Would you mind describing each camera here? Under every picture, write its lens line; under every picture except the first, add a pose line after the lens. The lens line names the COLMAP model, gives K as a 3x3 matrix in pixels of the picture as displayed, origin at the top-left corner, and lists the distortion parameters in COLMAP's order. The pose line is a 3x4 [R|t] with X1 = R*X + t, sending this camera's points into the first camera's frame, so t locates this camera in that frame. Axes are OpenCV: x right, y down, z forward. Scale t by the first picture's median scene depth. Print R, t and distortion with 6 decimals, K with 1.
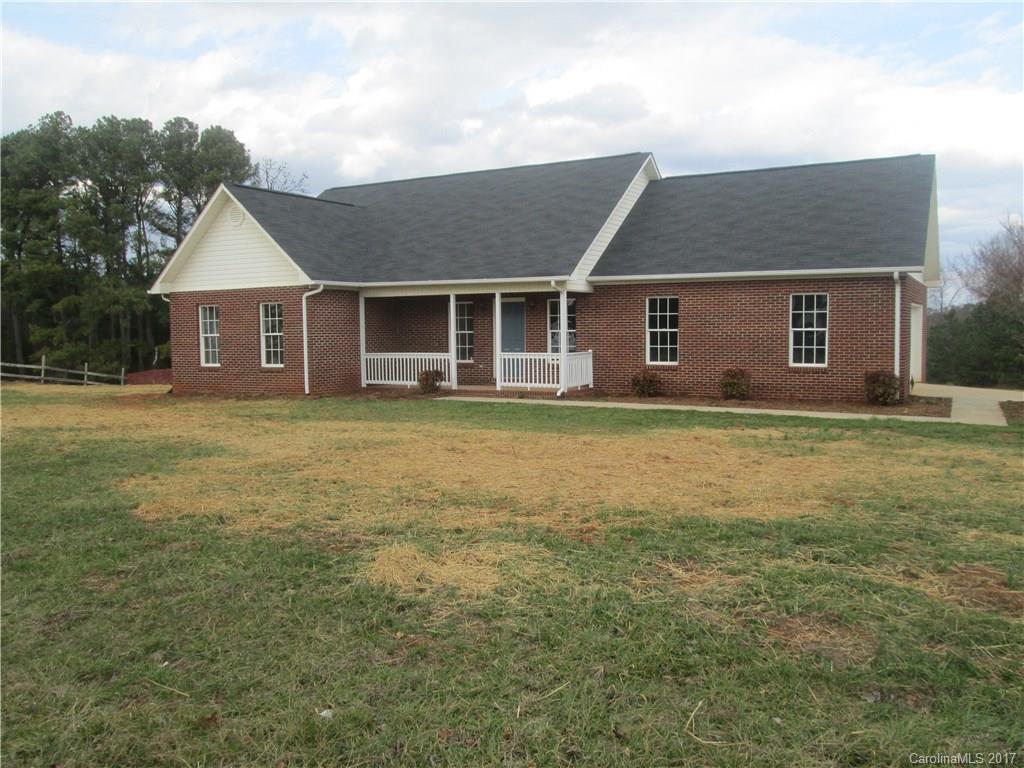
lens RADIAL K [[852.8, 0, 512.0], [0, 852.8, 384.0], [0, 0, 1]] dist [0.053221, 0.000946]
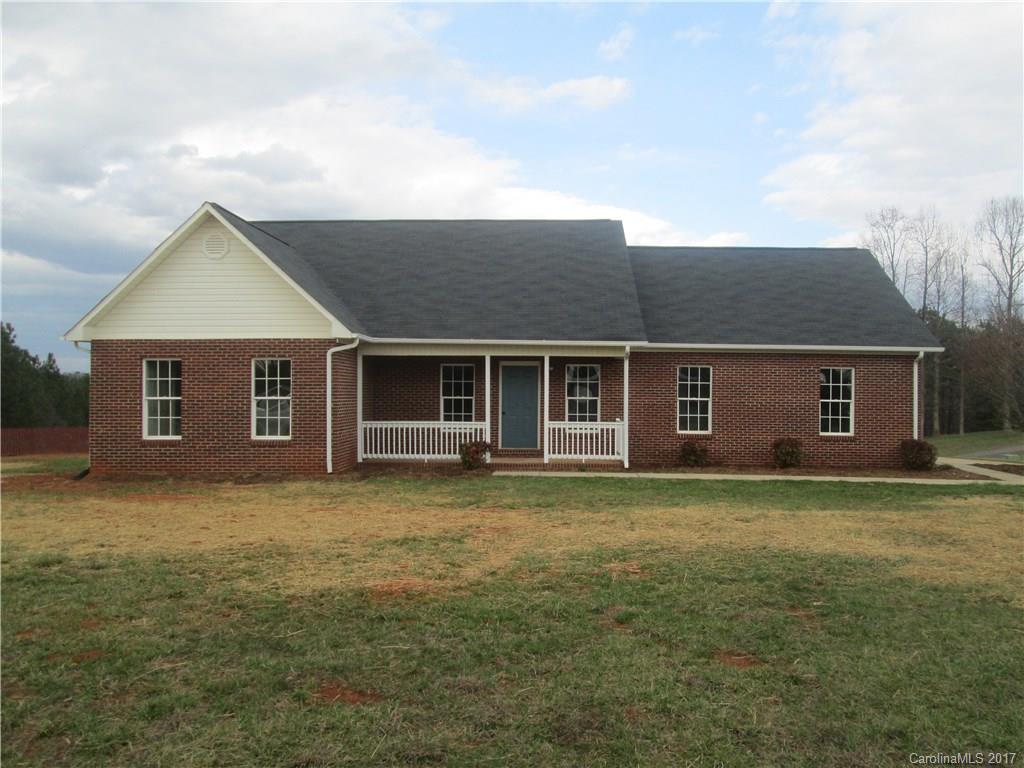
lens RADIAL K [[853.7, 0, 512.0], [0, 853.7, 384.0], [0, 0, 1]] dist [-0.011483, -0.005051]
pose [[0.896589, 0.020023, 0.442411, -0.449314], [0.013477, 0.997281, -0.072448, -0.011347], [-0.442659, 0.070918, 0.893881, 0.202496]]
